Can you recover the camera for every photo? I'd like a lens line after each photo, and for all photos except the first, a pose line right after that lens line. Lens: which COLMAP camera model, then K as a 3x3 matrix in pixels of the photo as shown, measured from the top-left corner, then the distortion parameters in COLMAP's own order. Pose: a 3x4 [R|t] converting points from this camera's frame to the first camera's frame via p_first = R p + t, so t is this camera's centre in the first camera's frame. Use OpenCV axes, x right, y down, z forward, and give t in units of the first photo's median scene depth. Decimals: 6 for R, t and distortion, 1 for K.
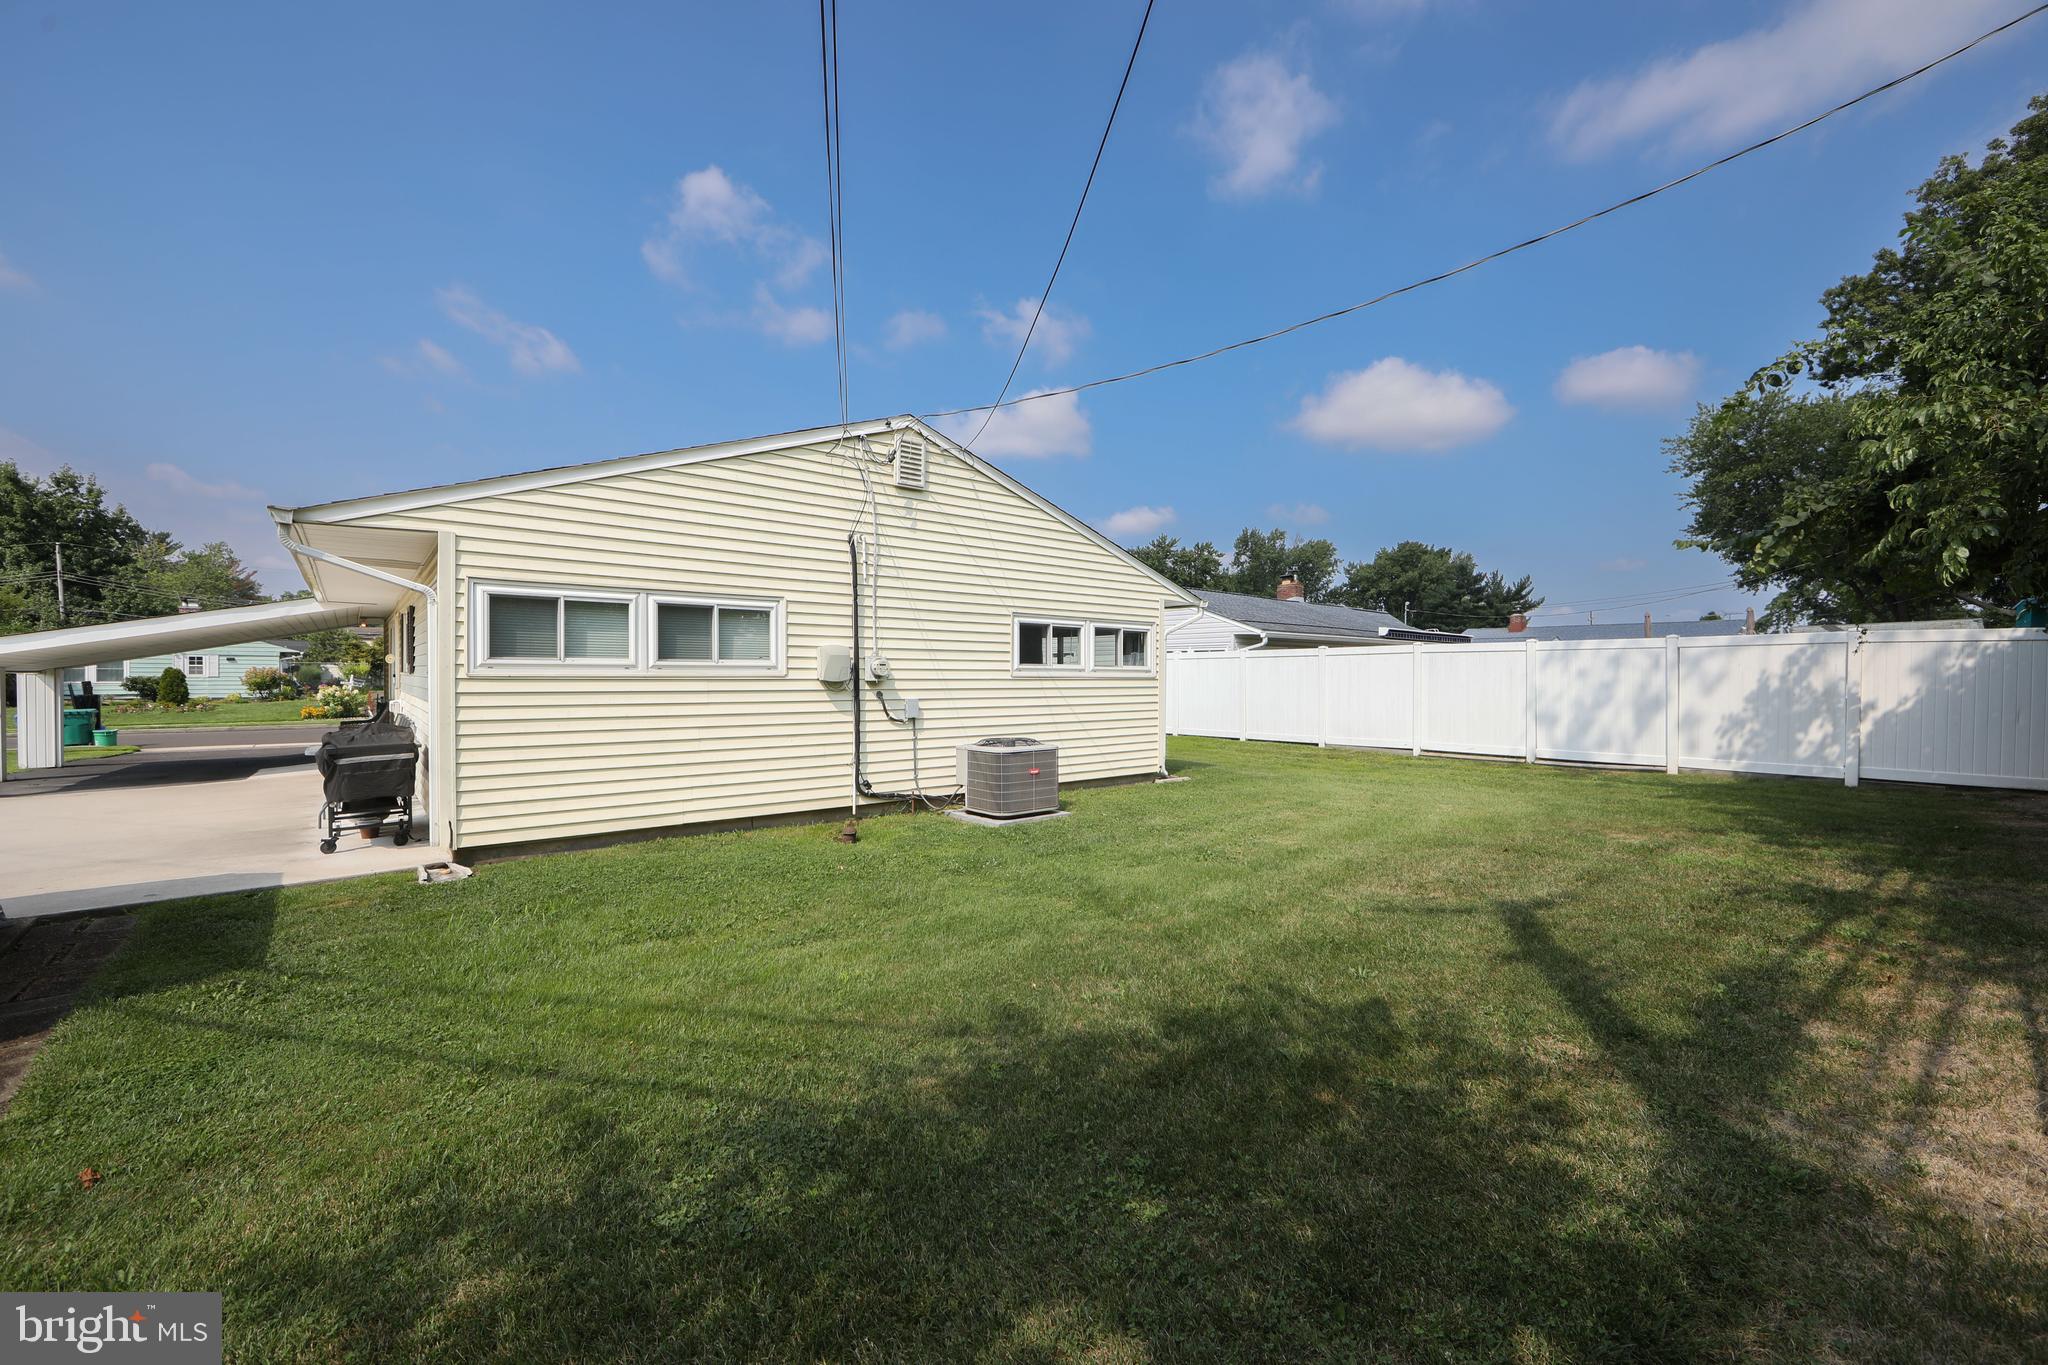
lens RADIAL K [[806.3, 0, 1021.0], [0, 806.3, 685.2], [0, 0, 1]] dist [-0.005165, -0.000508]
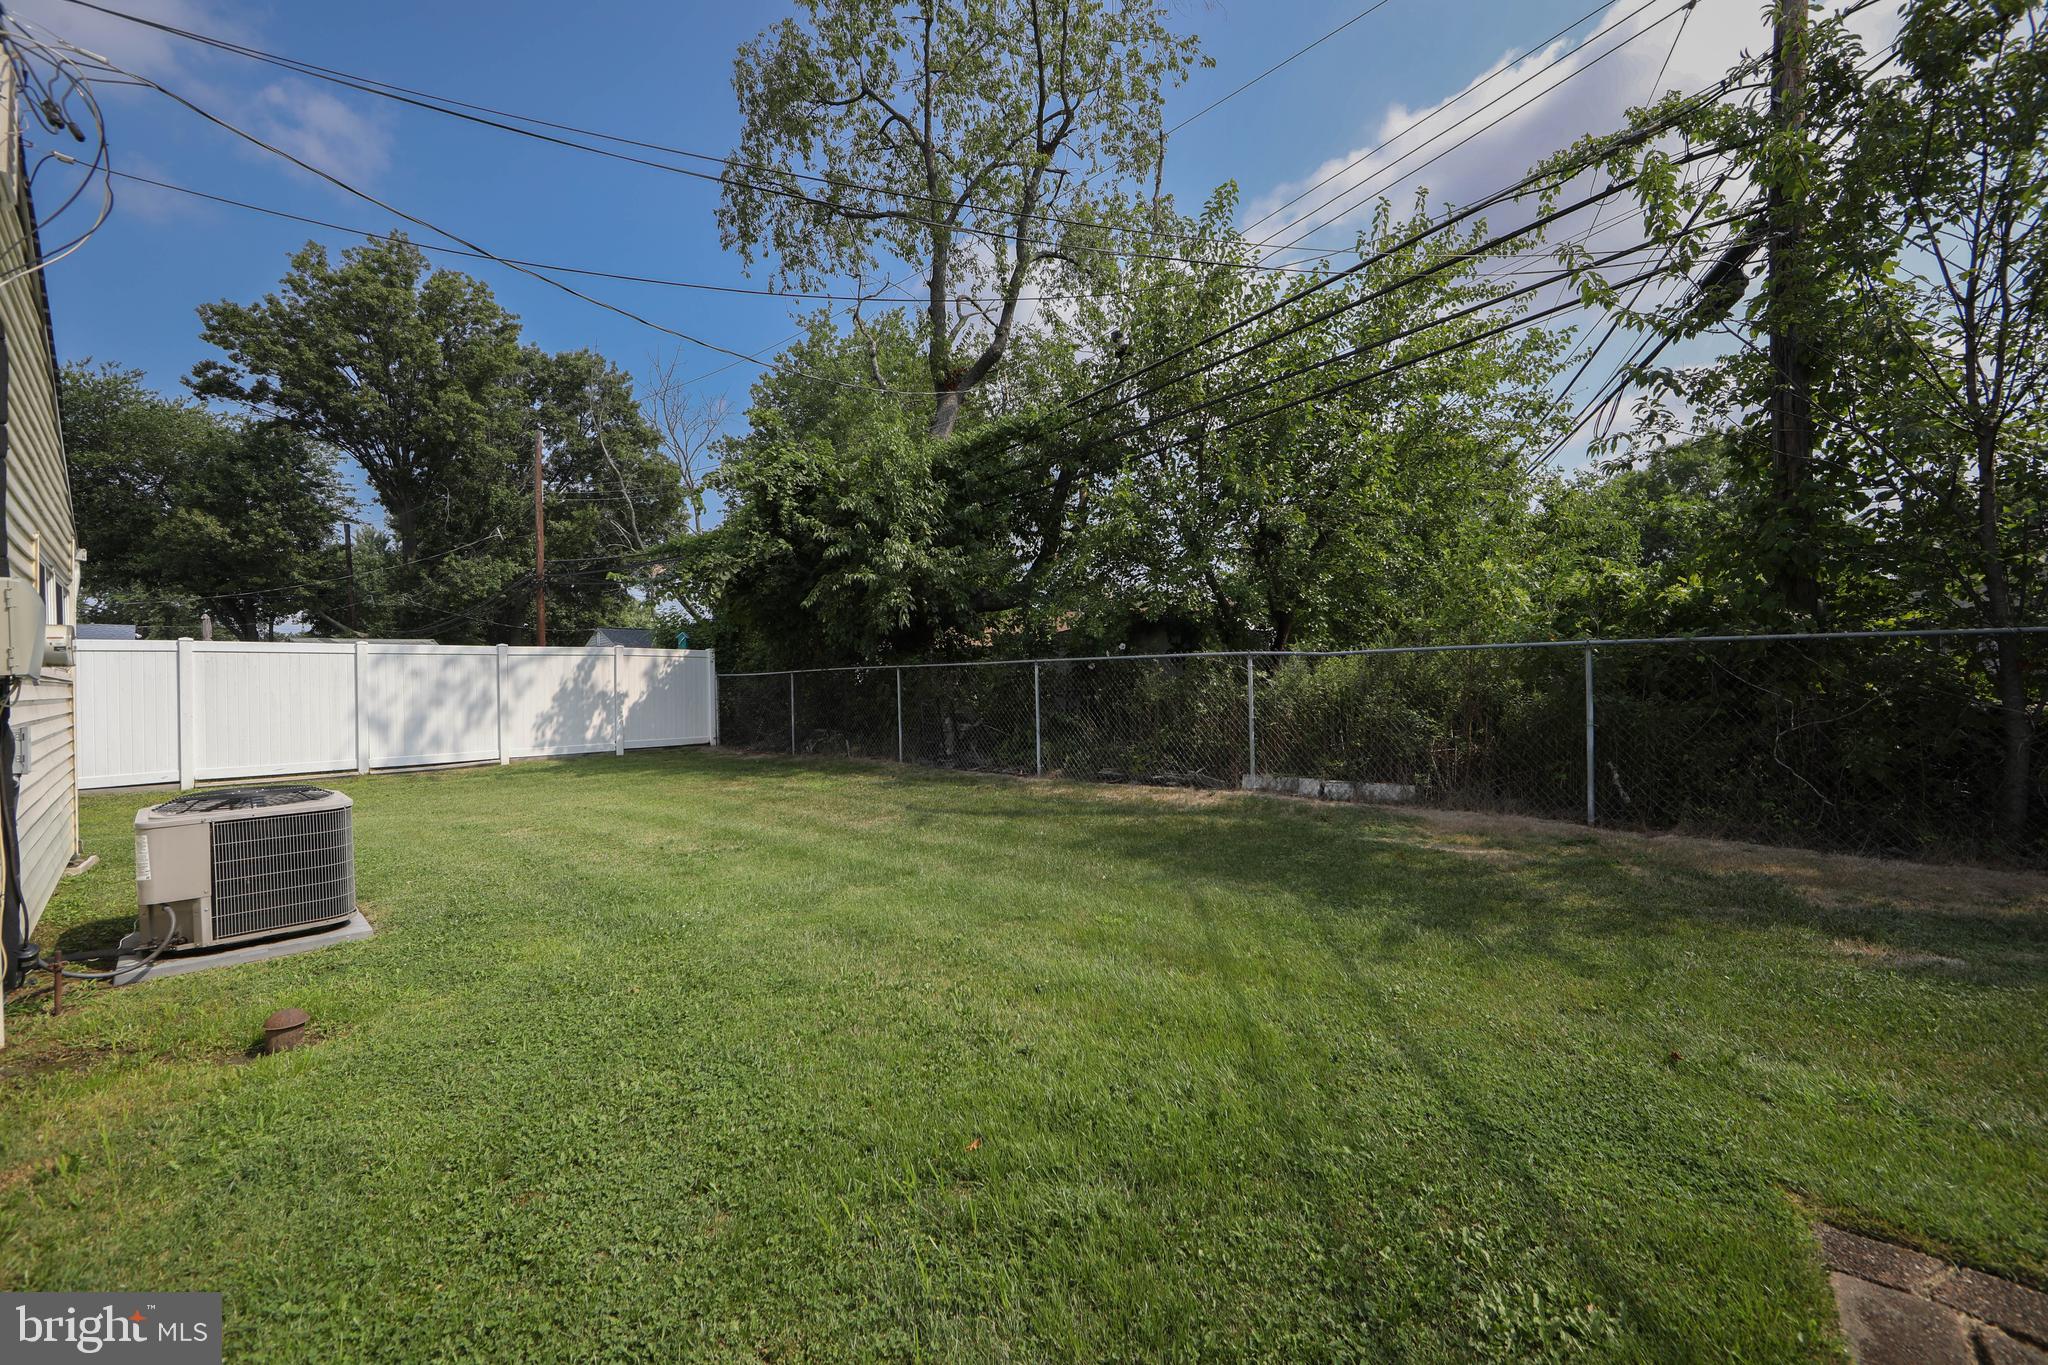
lens RADIAL K [[806.3, 0, 1019.1], [0, 806.3, 686.3], [0, 0, 1]] dist [-0.005165, -0.000508]
pose [[-0.128497, -0.005812, 0.991693, -0.460441], [0.019413, 0.999776, 0.008374, 0.002977], [-0.991520, 0.020328, -0.128356, 0.435200]]
